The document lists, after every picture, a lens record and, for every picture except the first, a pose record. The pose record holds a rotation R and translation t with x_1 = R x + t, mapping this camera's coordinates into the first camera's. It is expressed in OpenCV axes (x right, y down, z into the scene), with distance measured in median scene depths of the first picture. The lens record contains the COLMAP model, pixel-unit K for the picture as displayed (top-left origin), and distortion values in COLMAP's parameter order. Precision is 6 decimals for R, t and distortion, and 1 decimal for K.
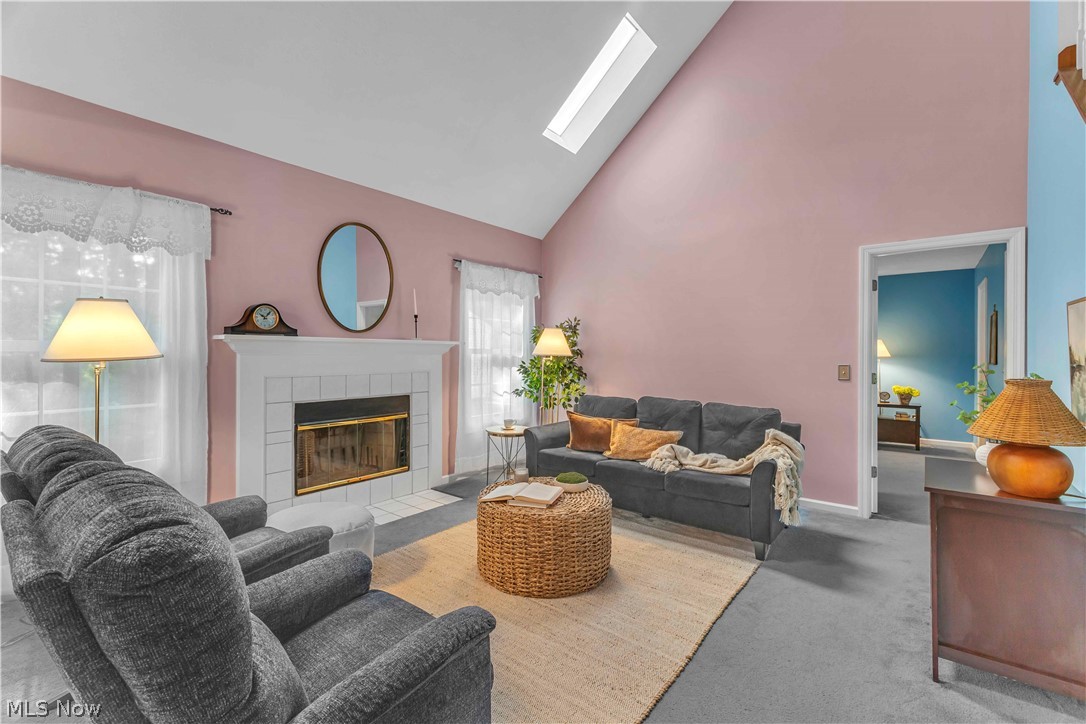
lens RADIAL K [[470.6, 0, 543.5], [0, 470.6, 360.1], [0, 0, 1]] dist [0.000320, 0.000080]
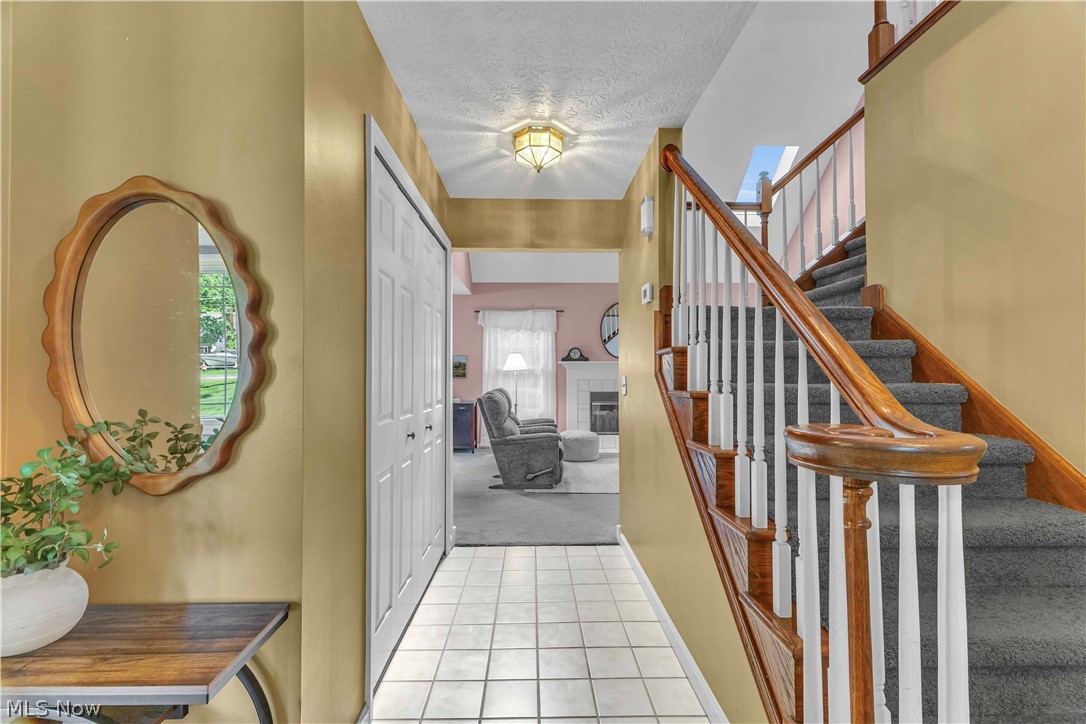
lens RADIAL K [[471.1, 0, 544.2], [0, 471.1, 366.9], [0, 0, 1]] dist [0.002787, 0.000202]
pose [[0.649374, -0.007490, -0.760433, 0.989376], [-0.004496, 0.999896, -0.013689, 0.007470], [0.760456, 0.012308, 0.649272, -0.575687]]
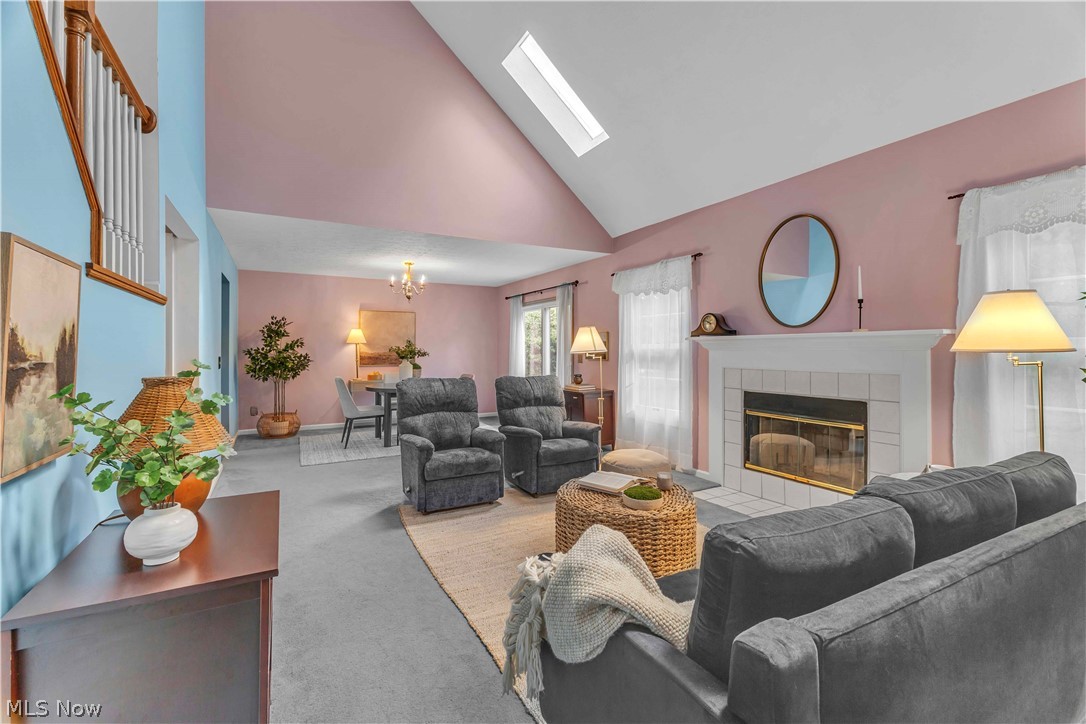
lens RADIAL K [[470.6, 0, 543.5], [0, 470.6, 360.1], [0, 0, 1]] dist [0.000320, 0.000080]
pose [[-0.383974, 0.021111, -0.923103, 0.784705], [-0.006092, 0.999659, 0.025396, -0.014869], [0.923324, 0.015375, -0.383714, 0.987704]]
